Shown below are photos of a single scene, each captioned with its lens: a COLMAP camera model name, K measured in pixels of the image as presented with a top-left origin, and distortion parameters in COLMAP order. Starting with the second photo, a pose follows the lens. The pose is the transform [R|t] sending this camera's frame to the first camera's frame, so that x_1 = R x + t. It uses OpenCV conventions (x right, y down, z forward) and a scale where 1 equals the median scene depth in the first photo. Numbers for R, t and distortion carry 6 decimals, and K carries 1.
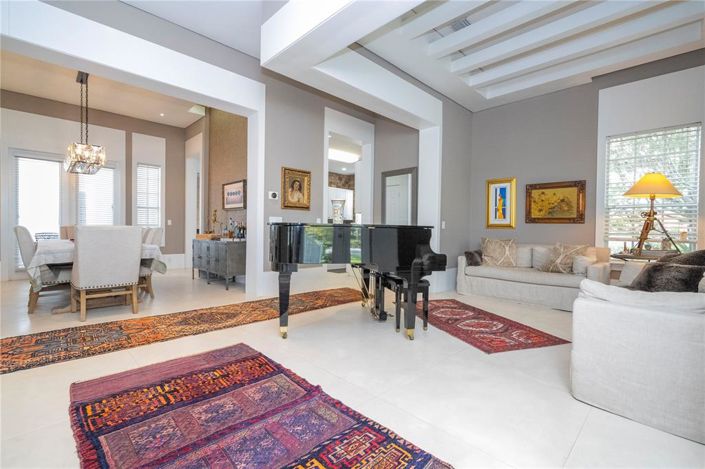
lens RADIAL K [[319.4, 0, 355.8], [0, 319.4, 234.8], [0, 0, 1]] dist [0.000770, 0.000383]
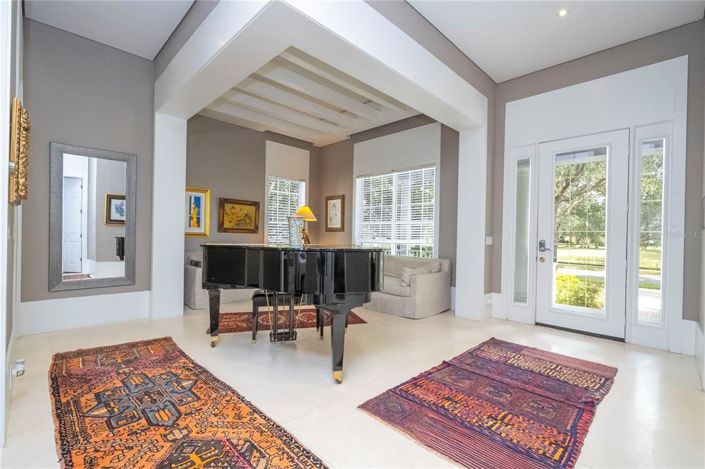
lens RADIAL K [[319.4, 0, 355.8], [0, 319.4, 234.8], [0, 0, 1]] dist [0.000770, 0.000383]
pose [[-0.004589, -0.013991, 0.999892, -0.668939], [-0.003987, 0.999894, 0.013973, -0.051668], [-0.999982, -0.003922, -0.004644, 0.604019]]
